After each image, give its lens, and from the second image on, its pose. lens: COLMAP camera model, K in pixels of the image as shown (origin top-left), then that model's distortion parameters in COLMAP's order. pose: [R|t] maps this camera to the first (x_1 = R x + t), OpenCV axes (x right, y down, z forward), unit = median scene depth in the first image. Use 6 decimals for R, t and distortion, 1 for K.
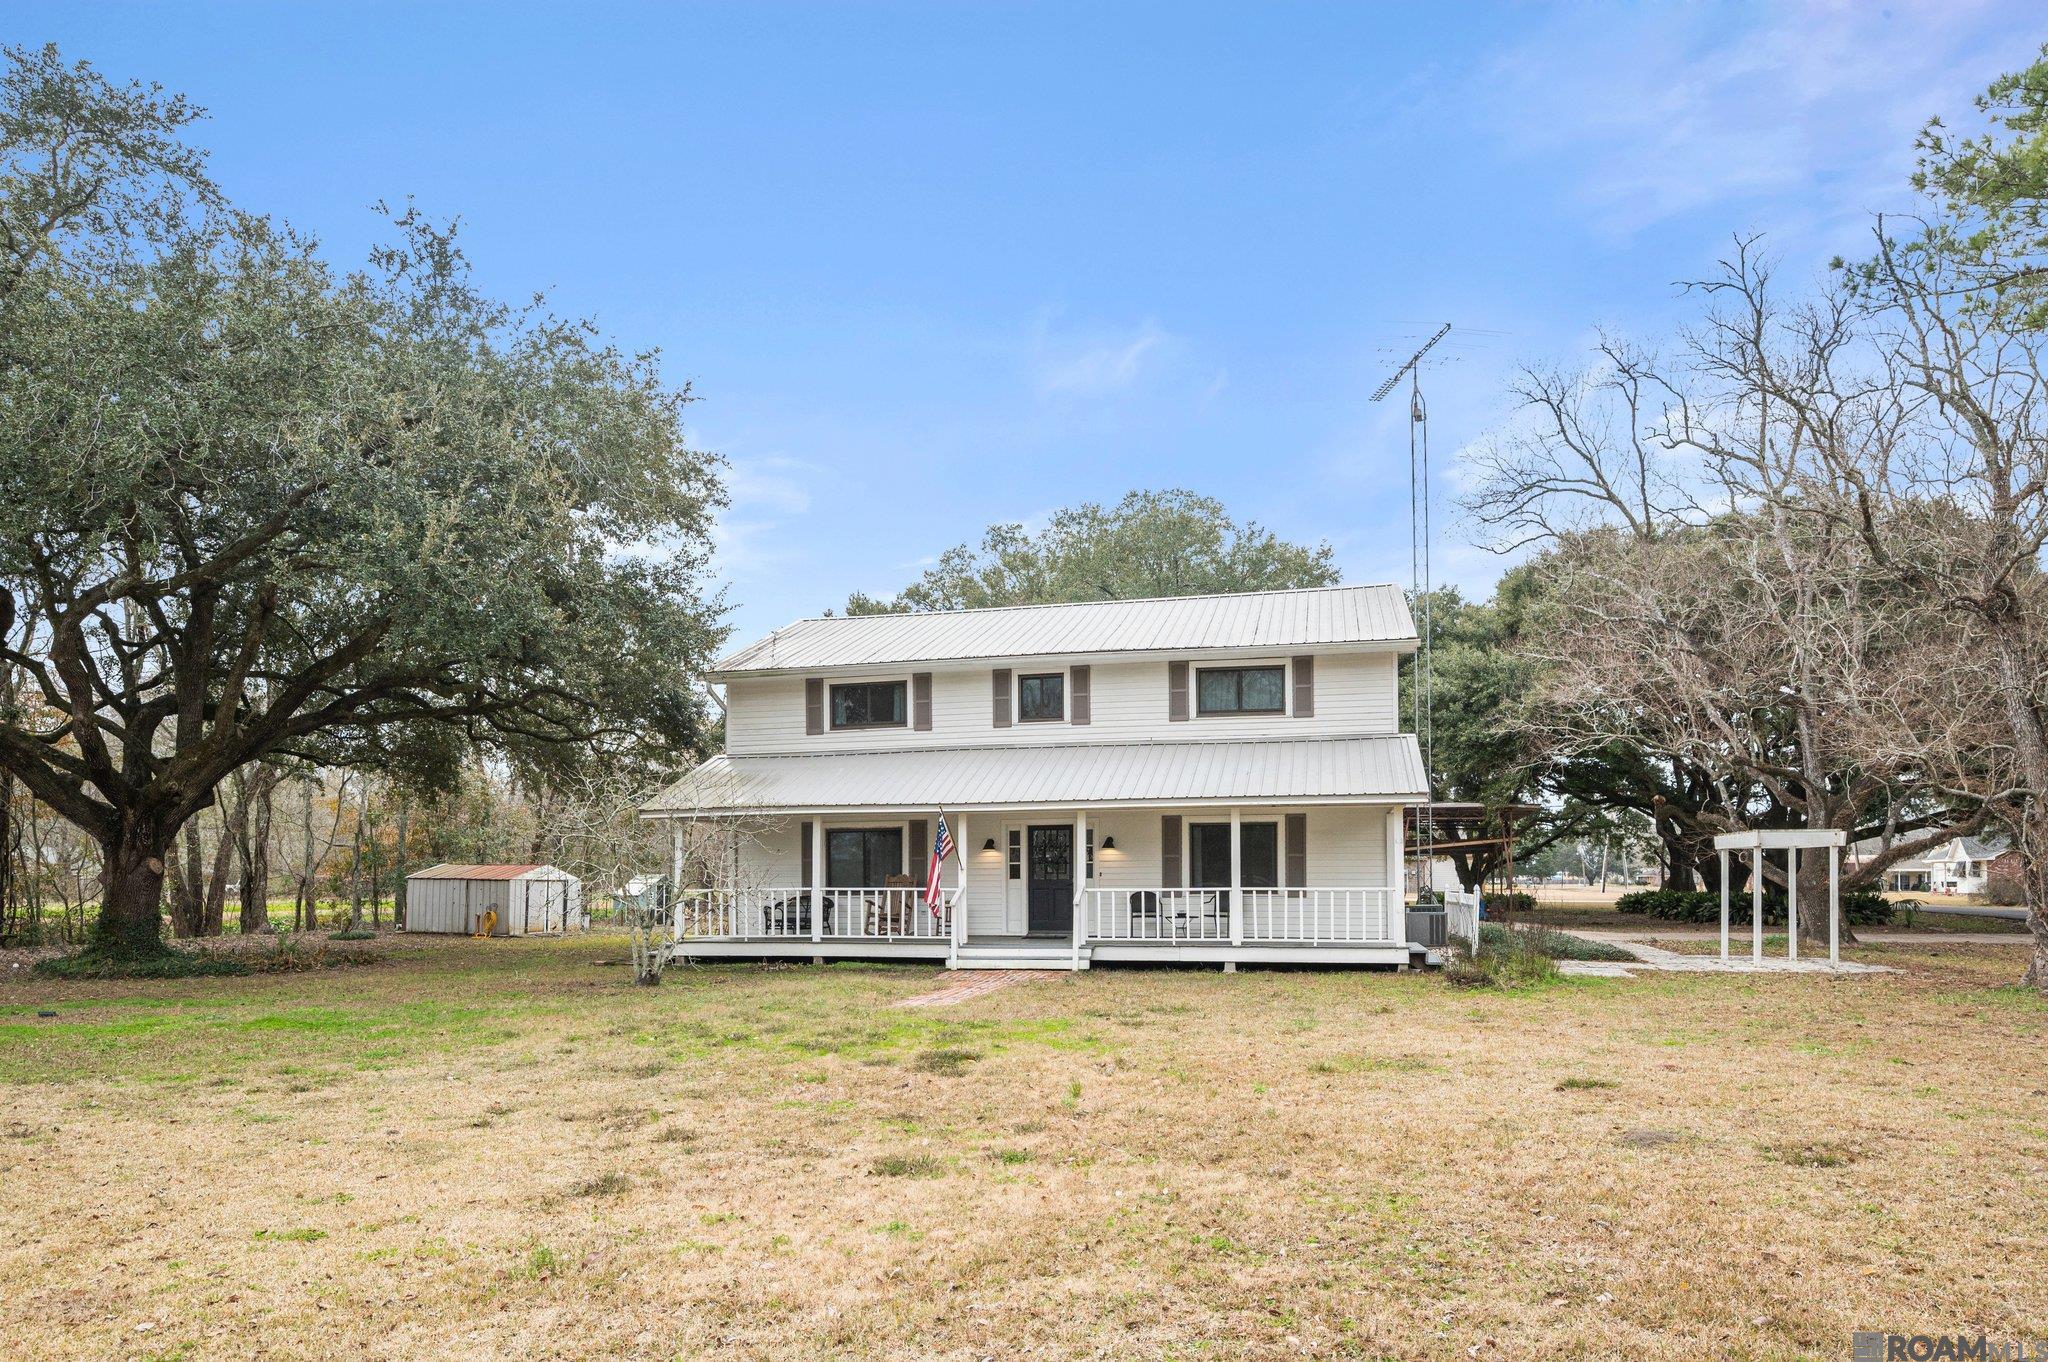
lens RADIAL K [[1197.7, 0, 1037.7], [0, 1197.7, 688.3], [0, 0, 1]] dist [-0.006705, -0.000457]
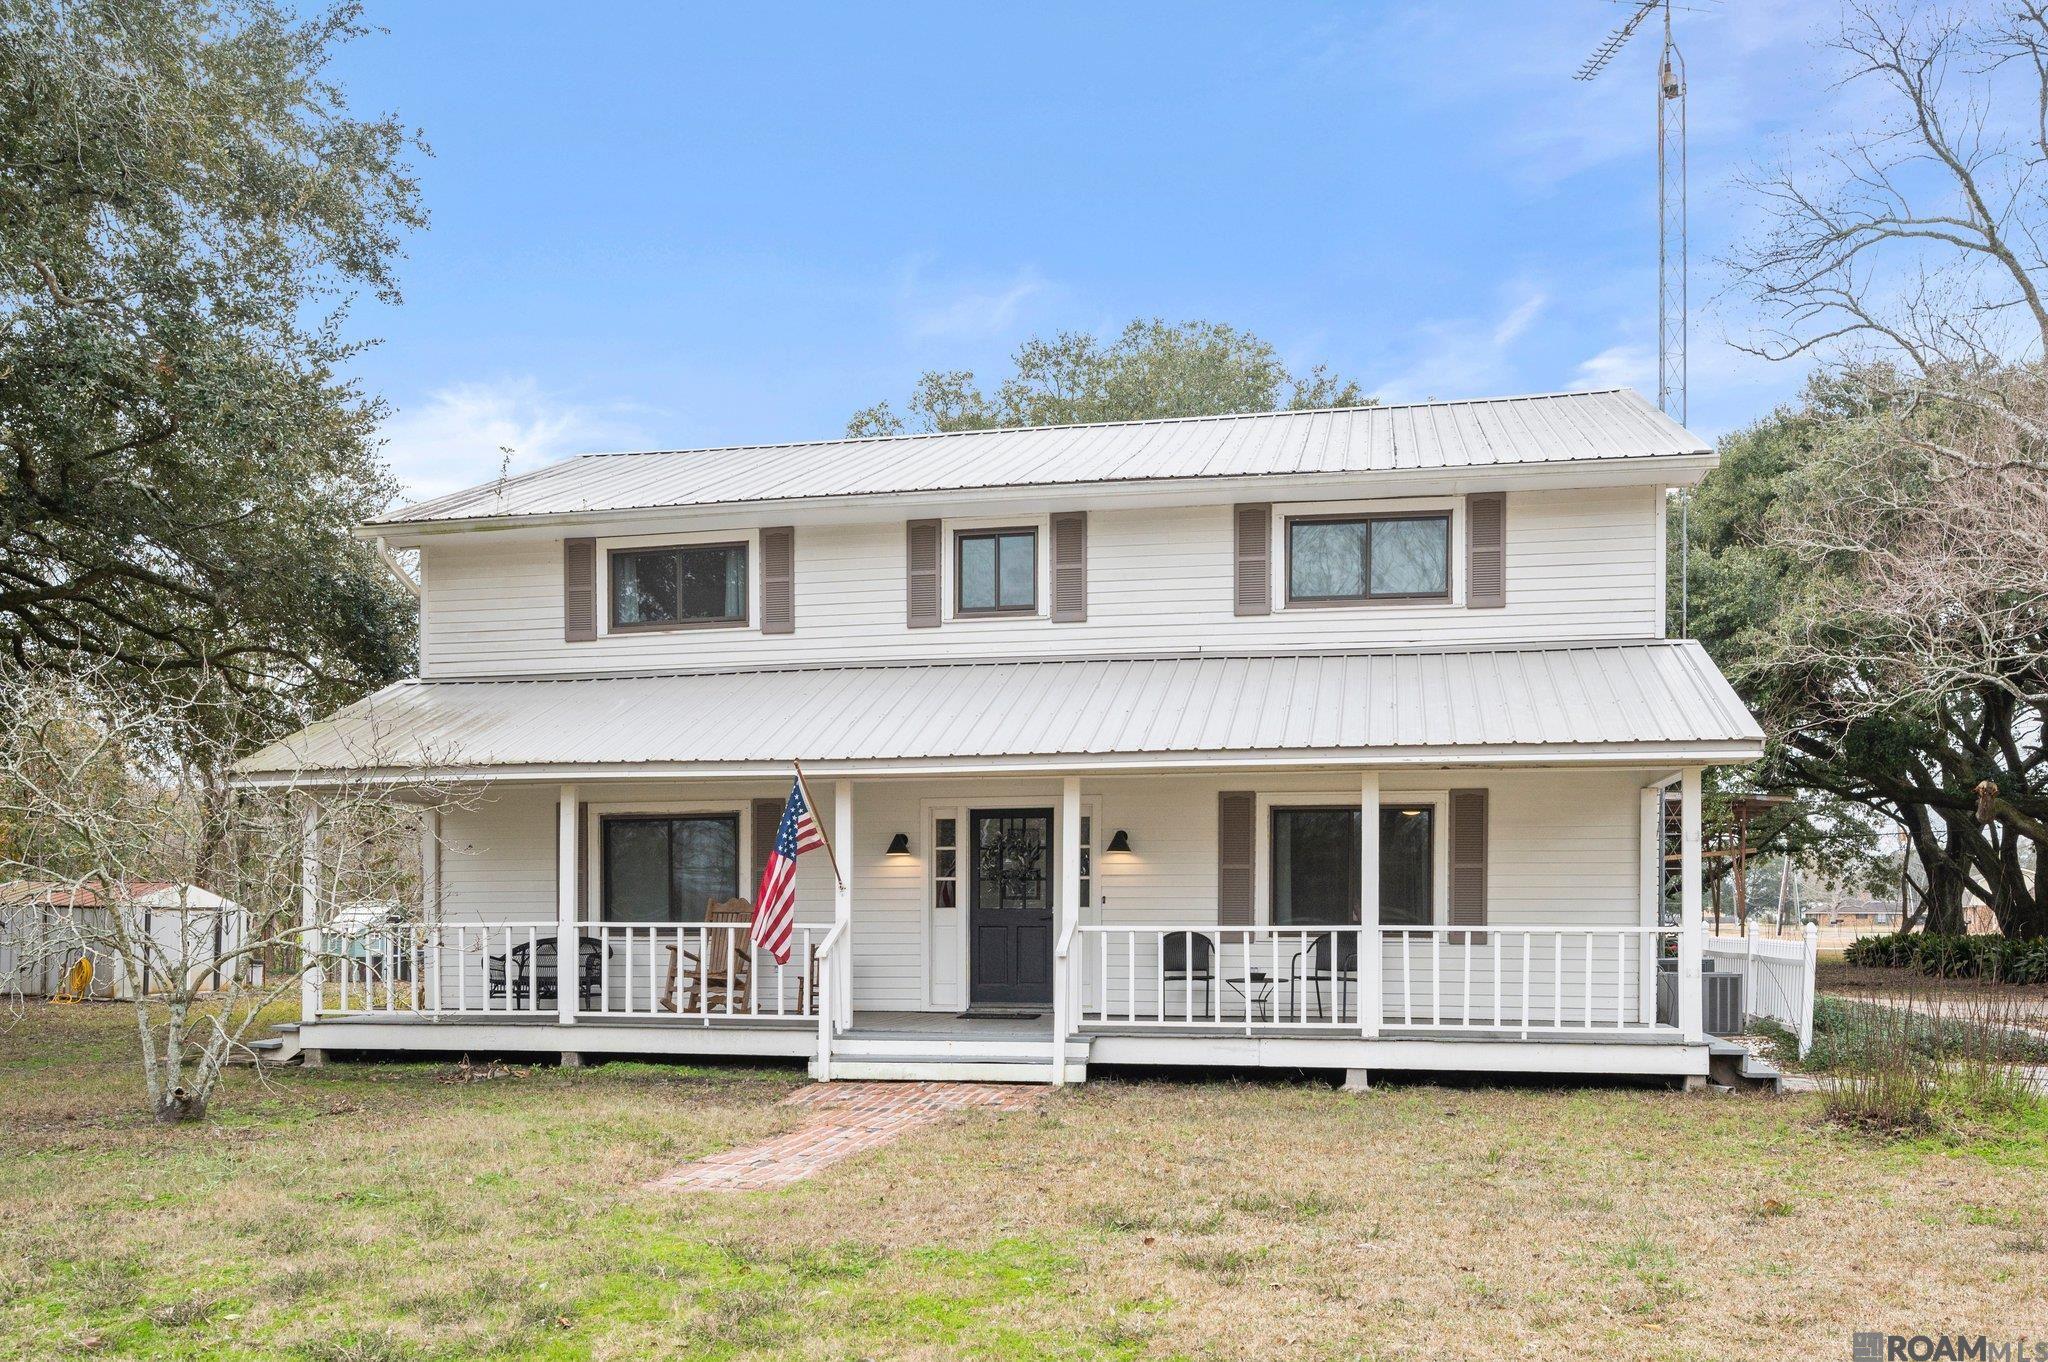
lens RADIAL K [[1521.4, 0, 1010.7], [0, 1521.4, 676.6], [0, 0, 1]] dist [0.008724, 0.003804]
pose [[0.999927, 0.006608, 0.010075, 0.002997], [-0.006648, 0.999970, 0.003950, 0.053744], [-0.010049, -0.004017, 0.999941, 0.322100]]
